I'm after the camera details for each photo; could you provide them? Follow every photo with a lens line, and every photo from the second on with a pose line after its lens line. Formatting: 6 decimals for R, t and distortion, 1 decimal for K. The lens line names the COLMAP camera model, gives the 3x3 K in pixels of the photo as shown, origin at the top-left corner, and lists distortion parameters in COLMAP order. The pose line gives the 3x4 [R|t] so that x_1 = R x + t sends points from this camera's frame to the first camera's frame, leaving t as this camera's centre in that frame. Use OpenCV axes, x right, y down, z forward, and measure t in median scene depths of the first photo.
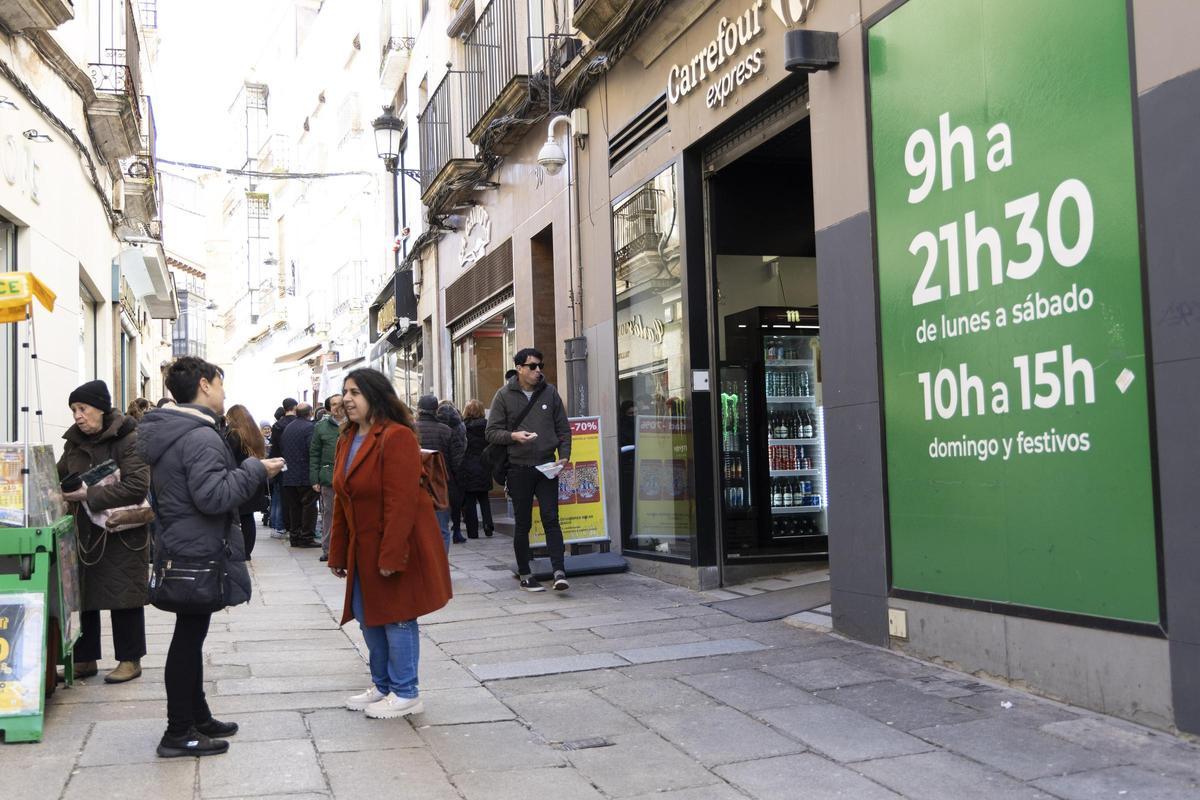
lens RADIAL K [[1309.3, 0, 600.0], [0, 1309.3, 400.0], [0, 0, 1]] dist [0.006255, -0.007399]
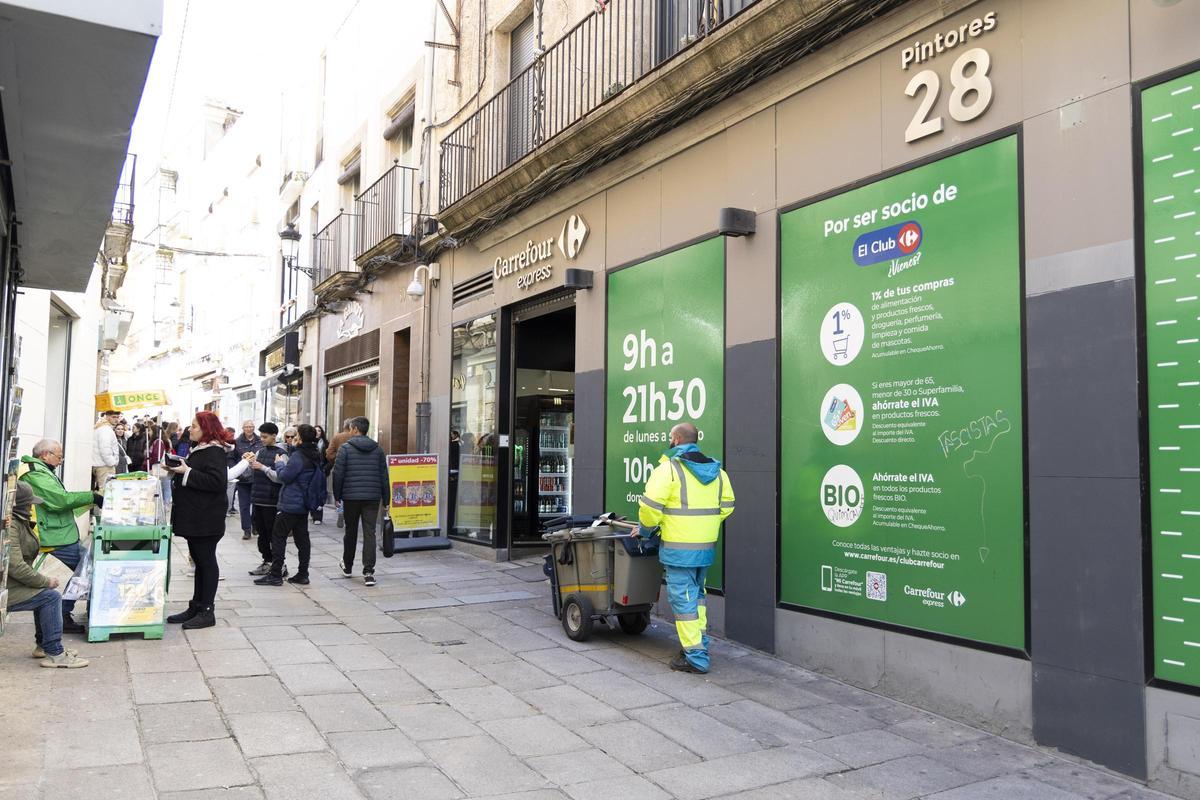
lens RADIAL K [[969.6, 0, 594.8], [0, 969.6, 401.0], [0, 0, 1]] dist [-0.003481, 0.000139]
pose [[0.978789, 0.058172, 0.196439, -0.054027], [-0.056333, 0.998300, -0.014944, -0.049342], [-0.196974, 0.003561, 0.980402, -0.251245]]
